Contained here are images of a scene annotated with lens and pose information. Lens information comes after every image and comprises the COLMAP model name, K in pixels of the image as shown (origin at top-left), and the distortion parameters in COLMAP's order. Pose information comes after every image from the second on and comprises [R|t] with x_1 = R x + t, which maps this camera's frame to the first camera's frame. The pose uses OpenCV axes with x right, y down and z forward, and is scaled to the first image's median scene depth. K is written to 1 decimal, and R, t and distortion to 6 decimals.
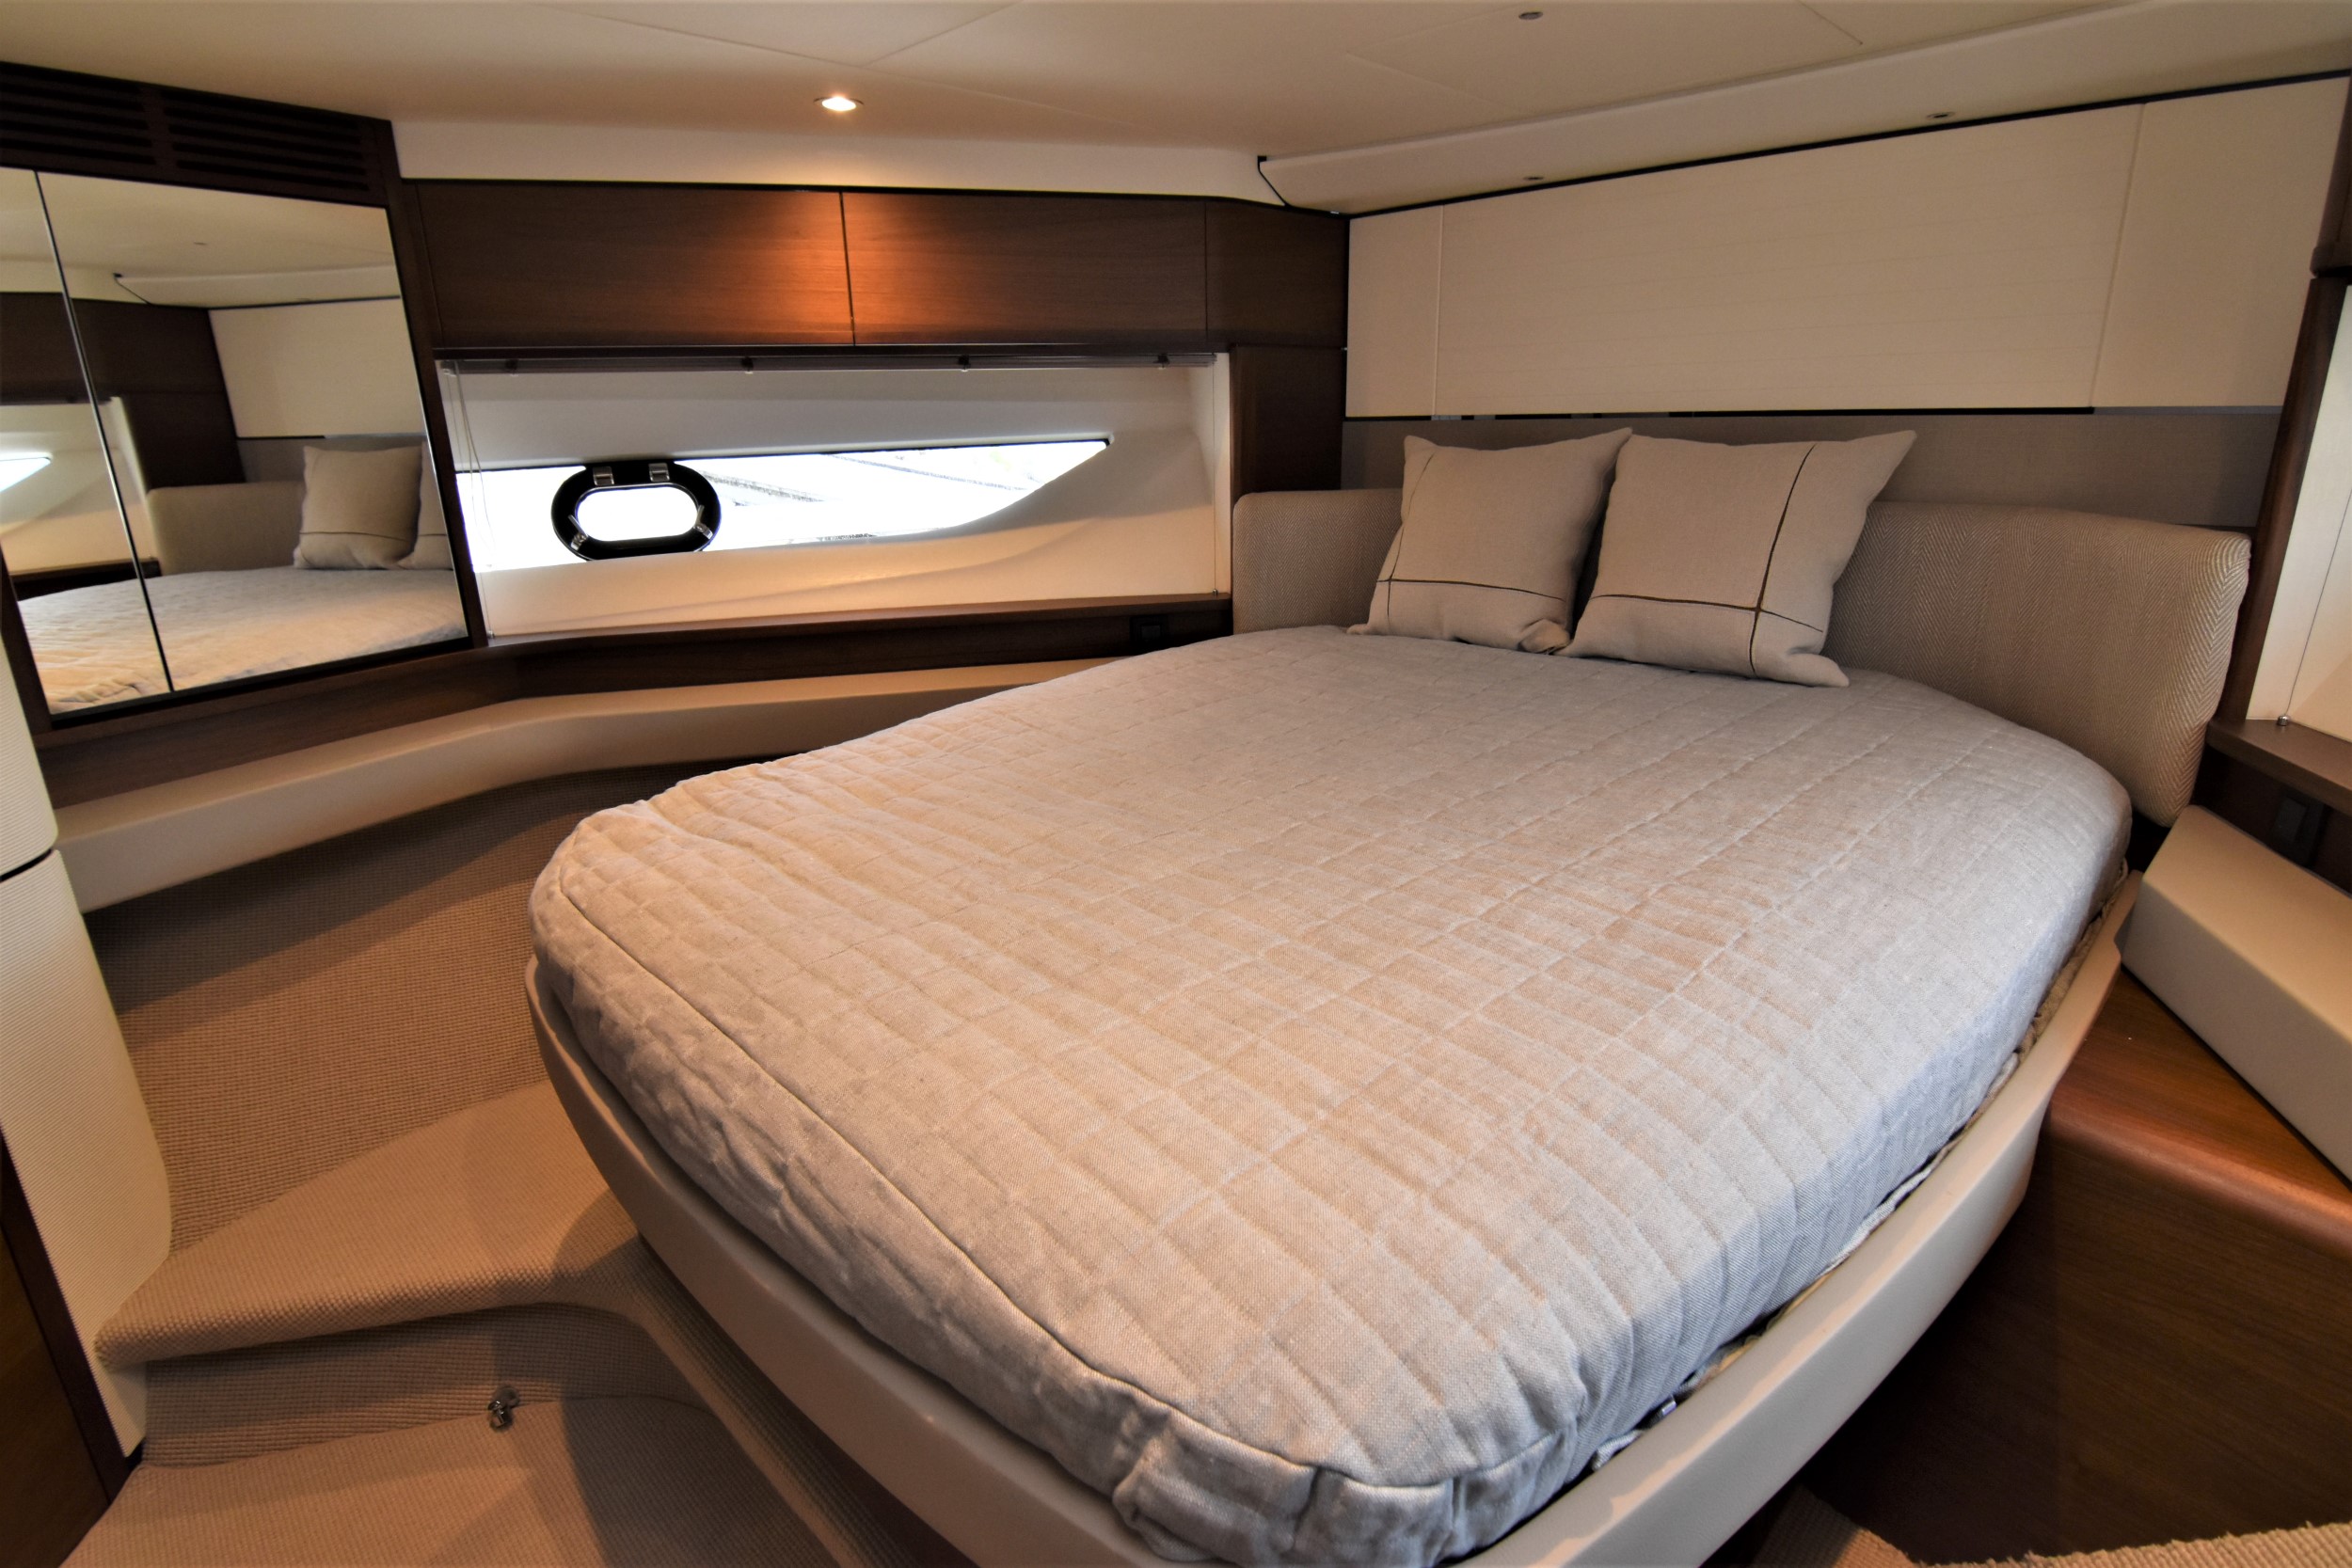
lens RADIAL K [[1145.5, 0, 1176.0], [0, 1145.5, 784.0], [0, 0, 1]] dist [0.000402, 0.000205]
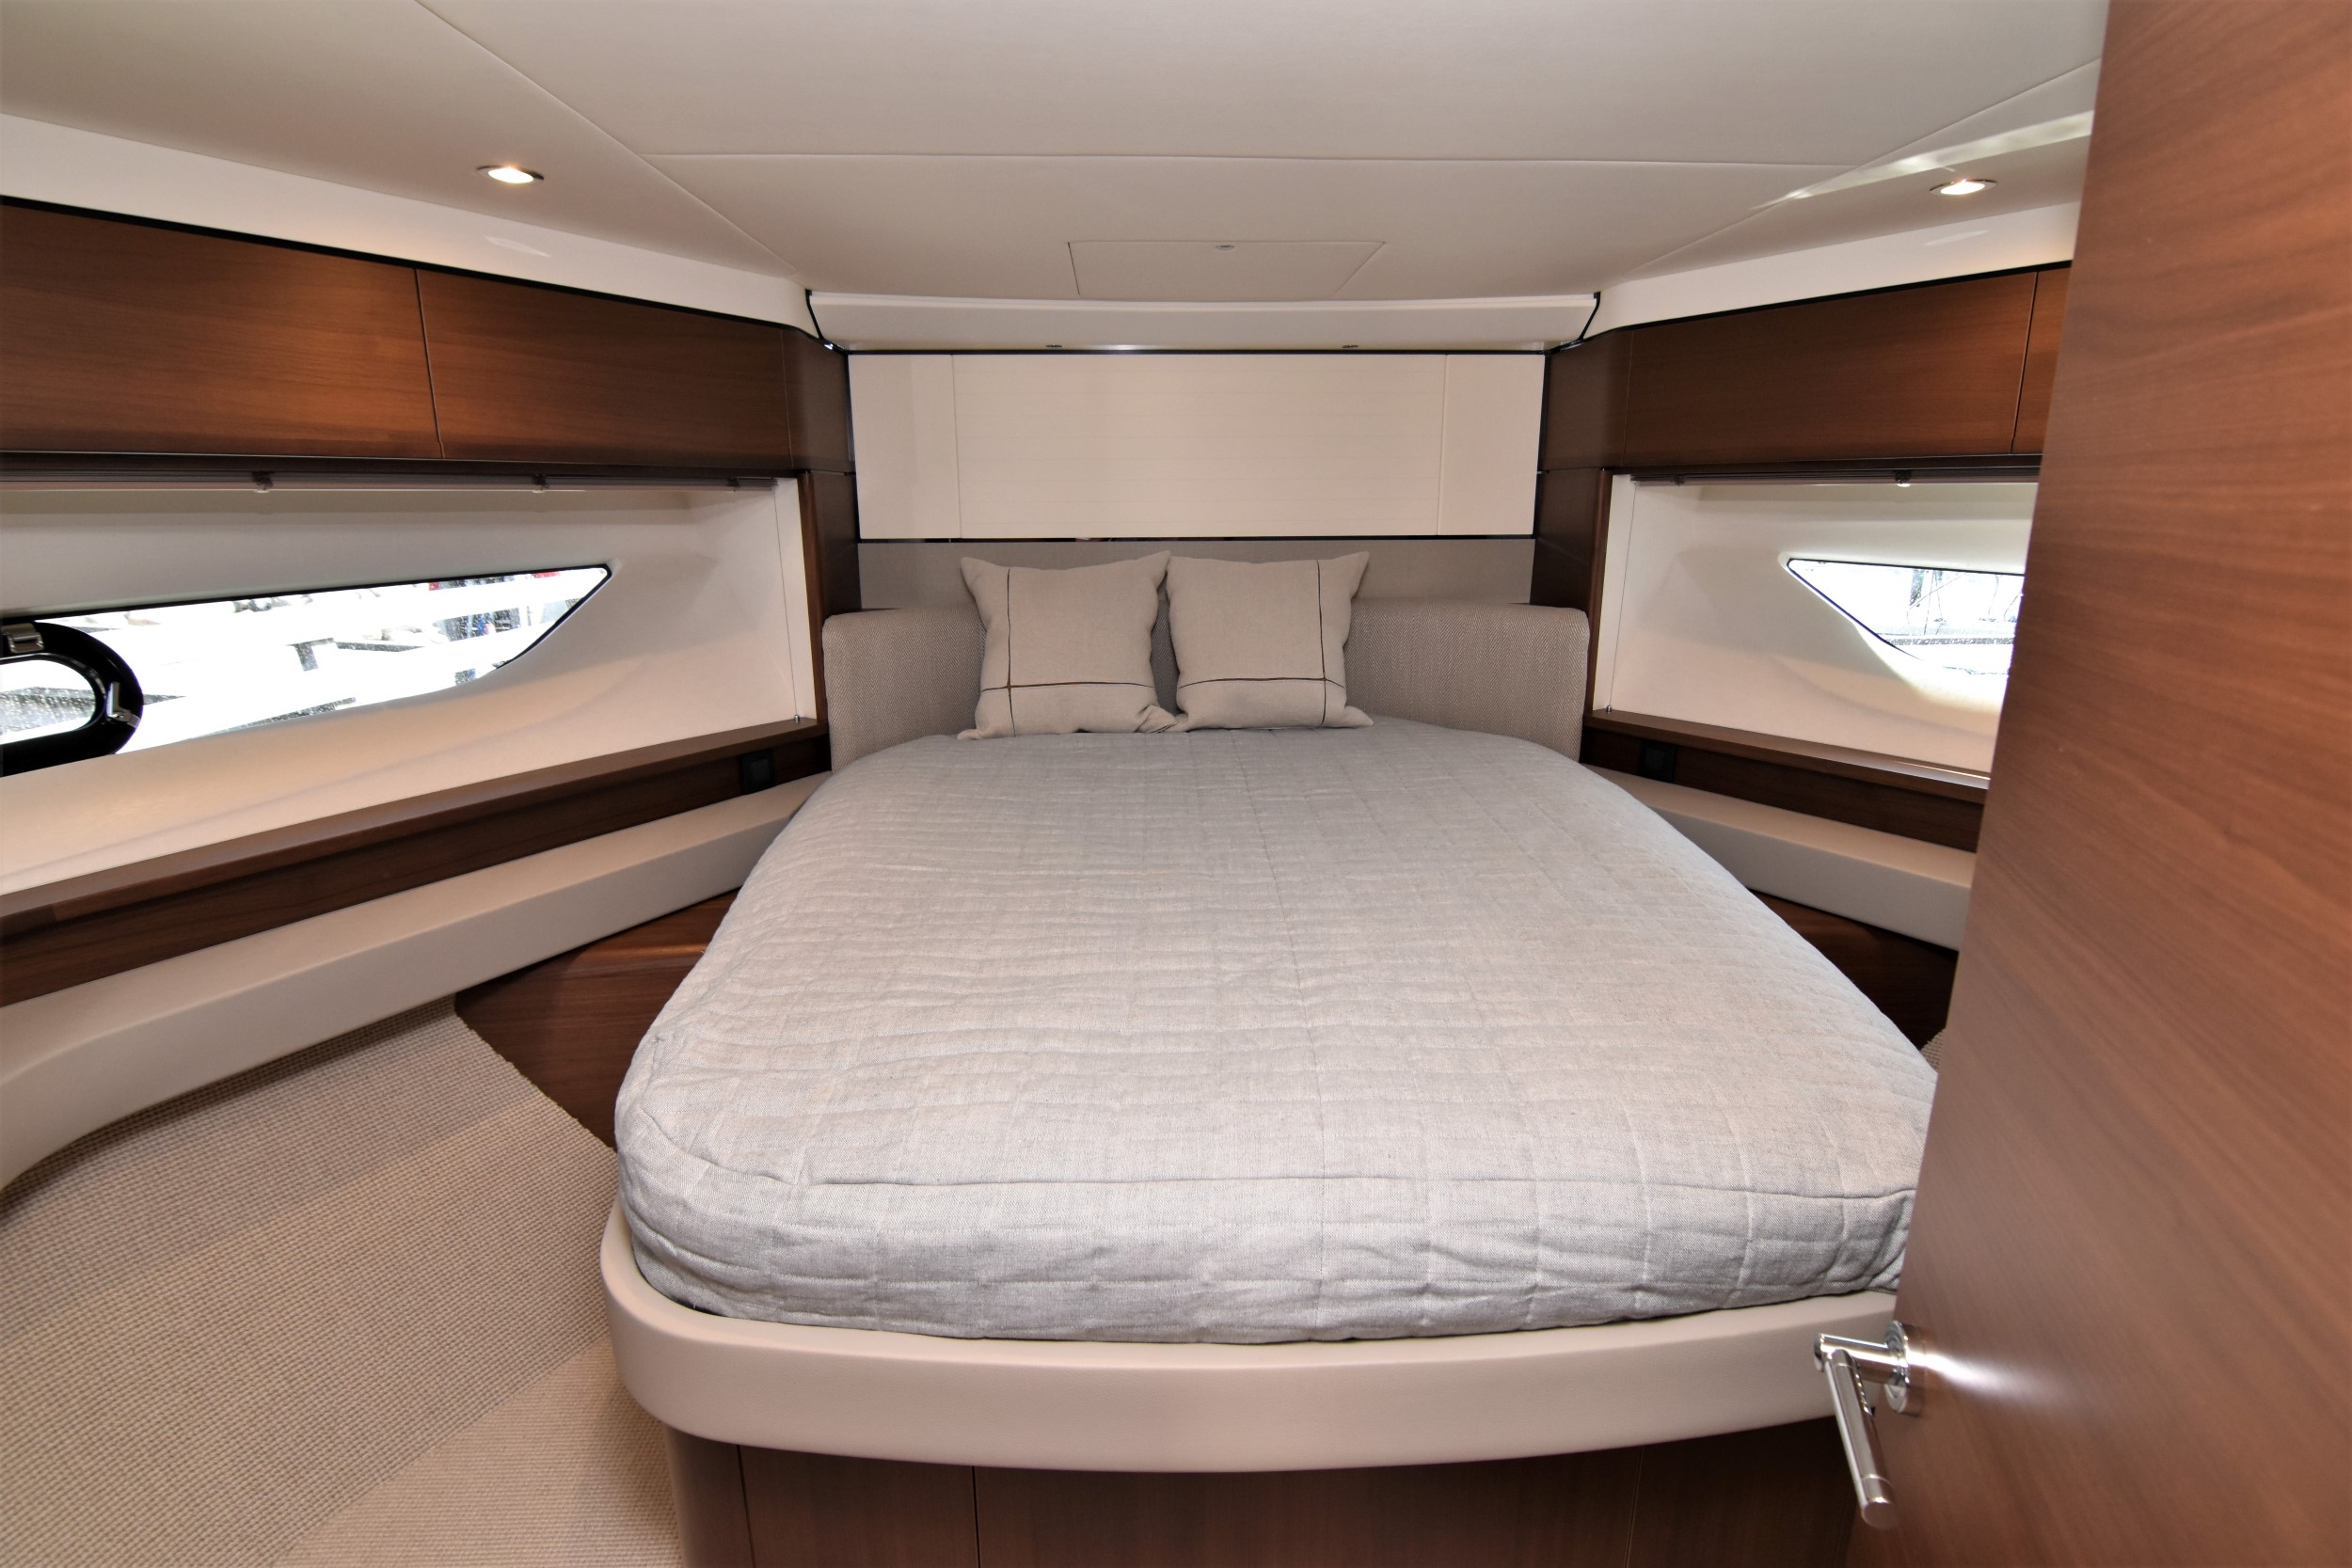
lens RADIAL K [[1106.9, 0, 1176.0], [0, 1106.9, 784.0], [0, 0, 1]] dist [-0.001899, -0.015531]
pose [[0.688773, -0.161882, 0.706673, -0.497669], [0.214911, 0.976530, 0.014234, -0.072149], [-0.692391, 0.142068, 0.707397, 0.162270]]
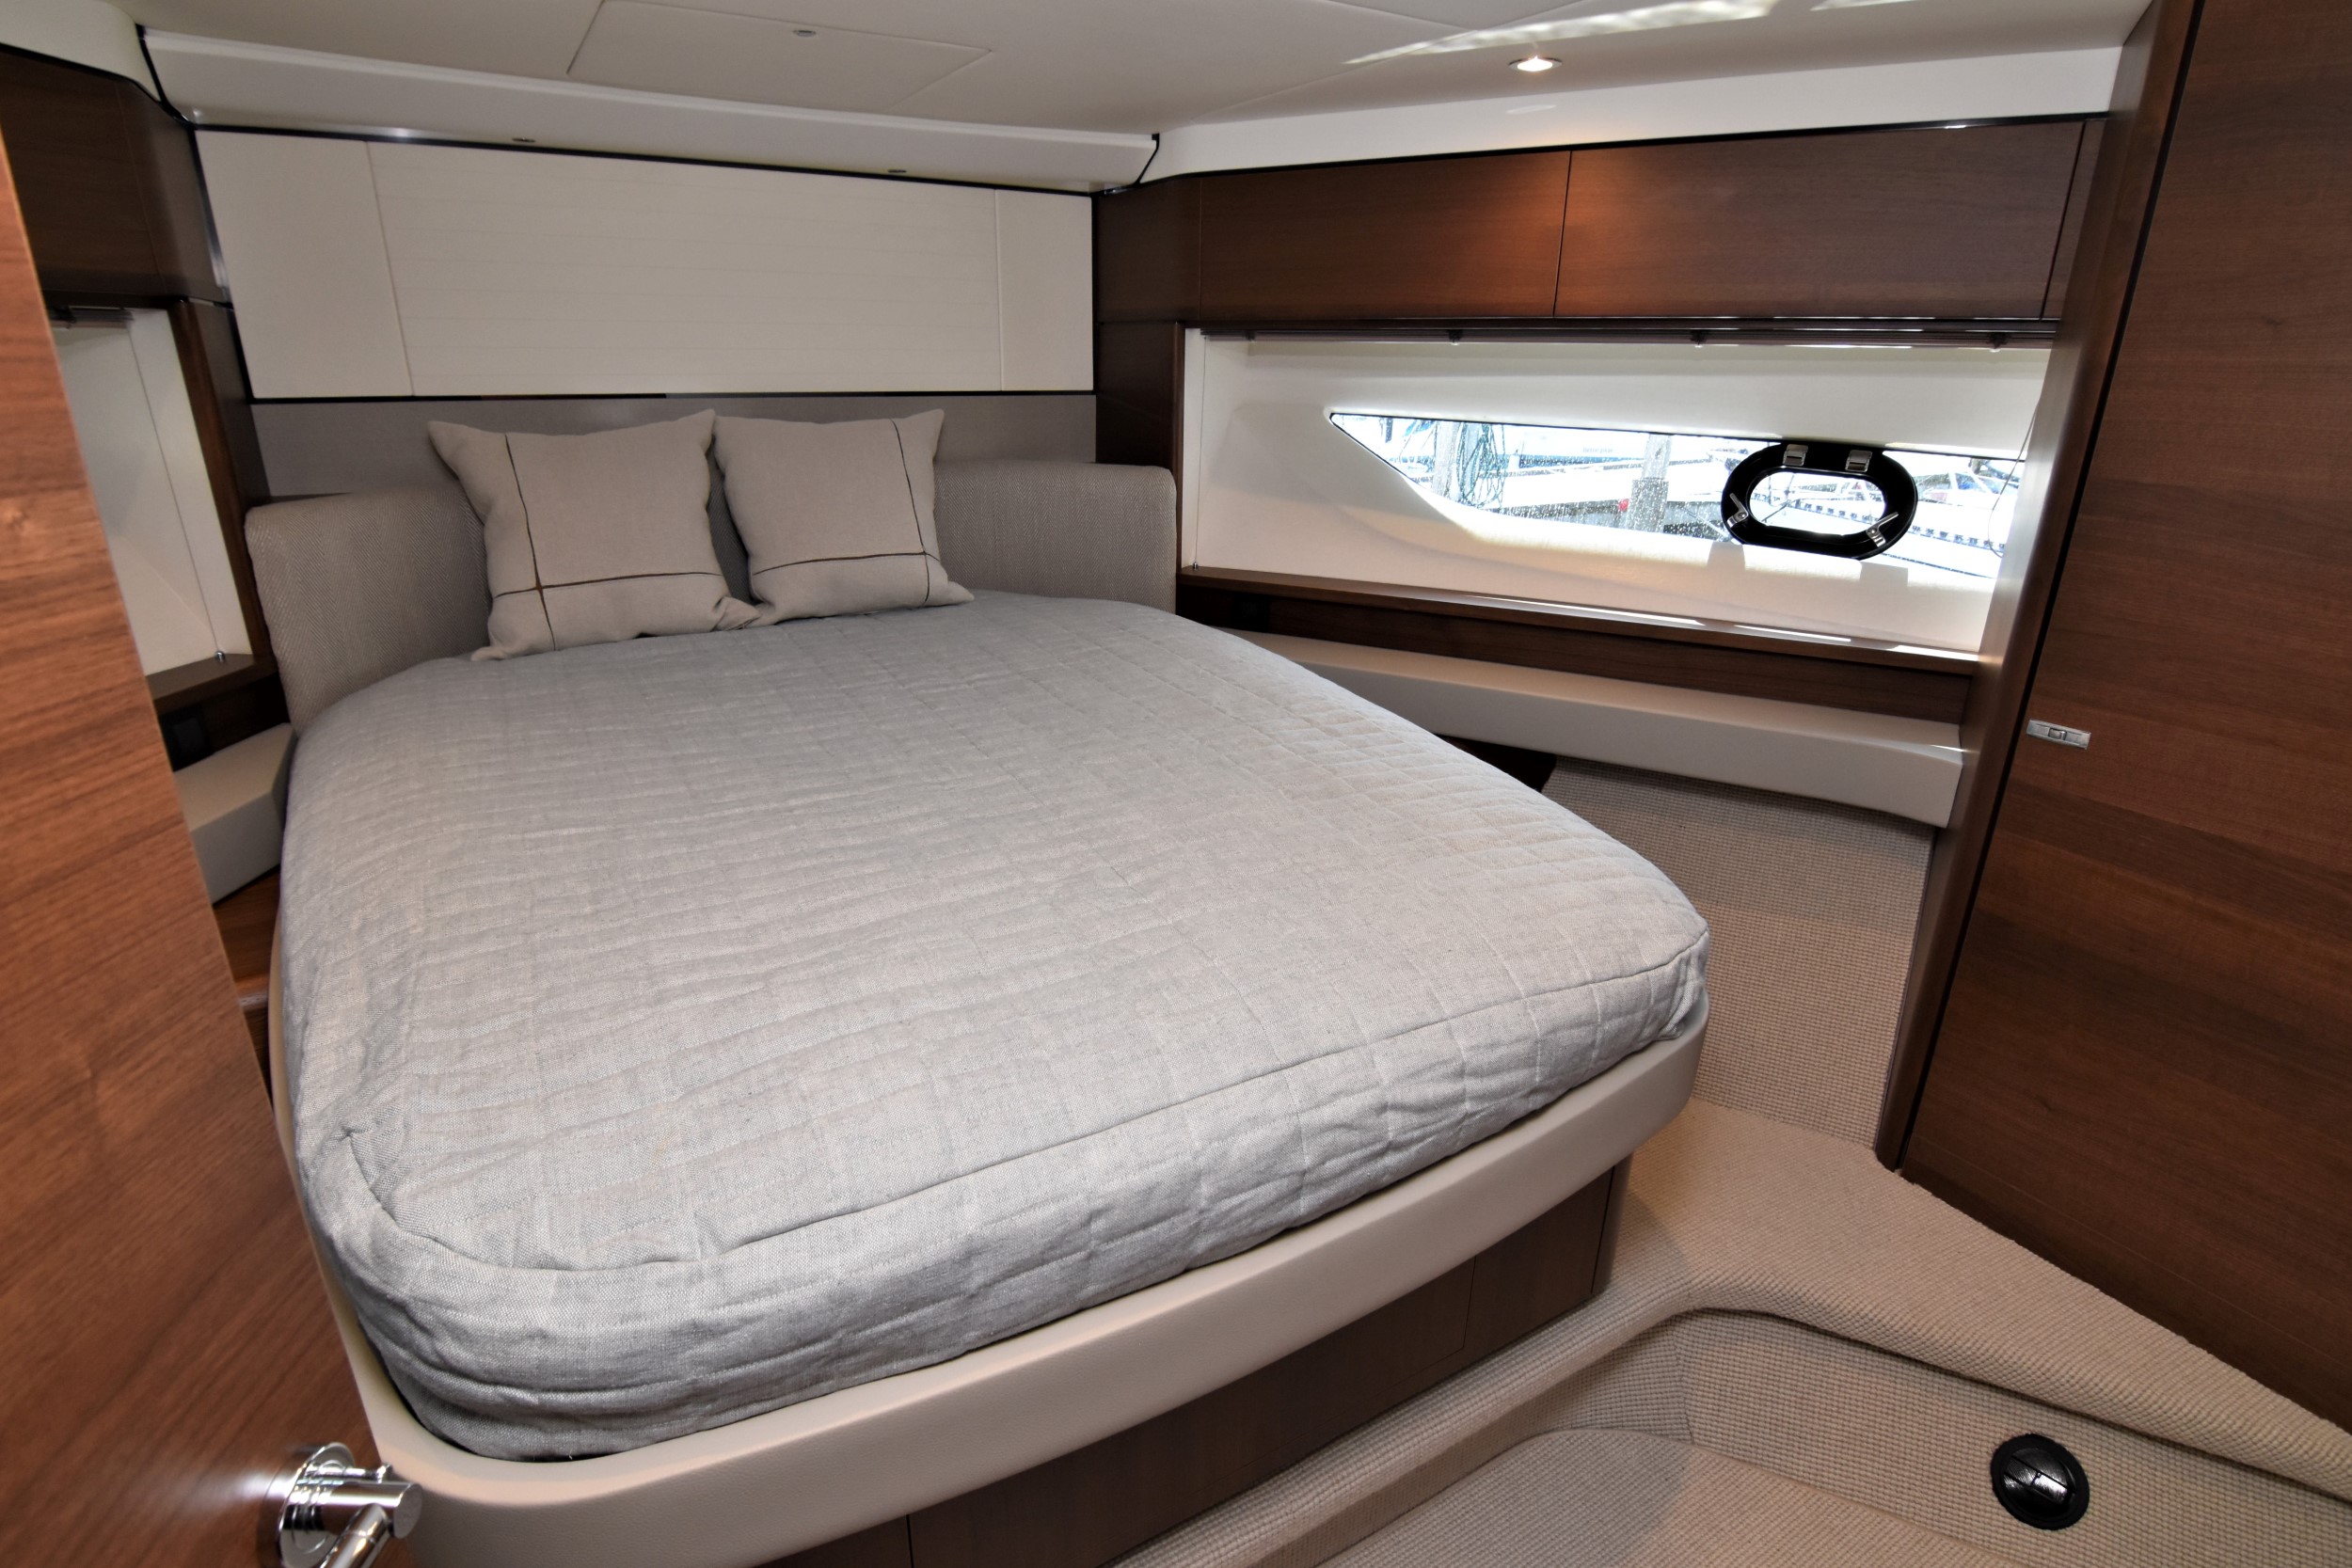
lens RADIAL K [[1143.1, 0, 1166.8], [0, 1143.1, 776.9], [0, 0, 1]] dist [-0.003083, -0.014736]
pose [[0.267848, -0.309205, 0.912496, -0.549072], [0.282013, 0.930782, 0.232621, -0.119088], [-0.921263, 0.195029, 0.336508, 0.321557]]
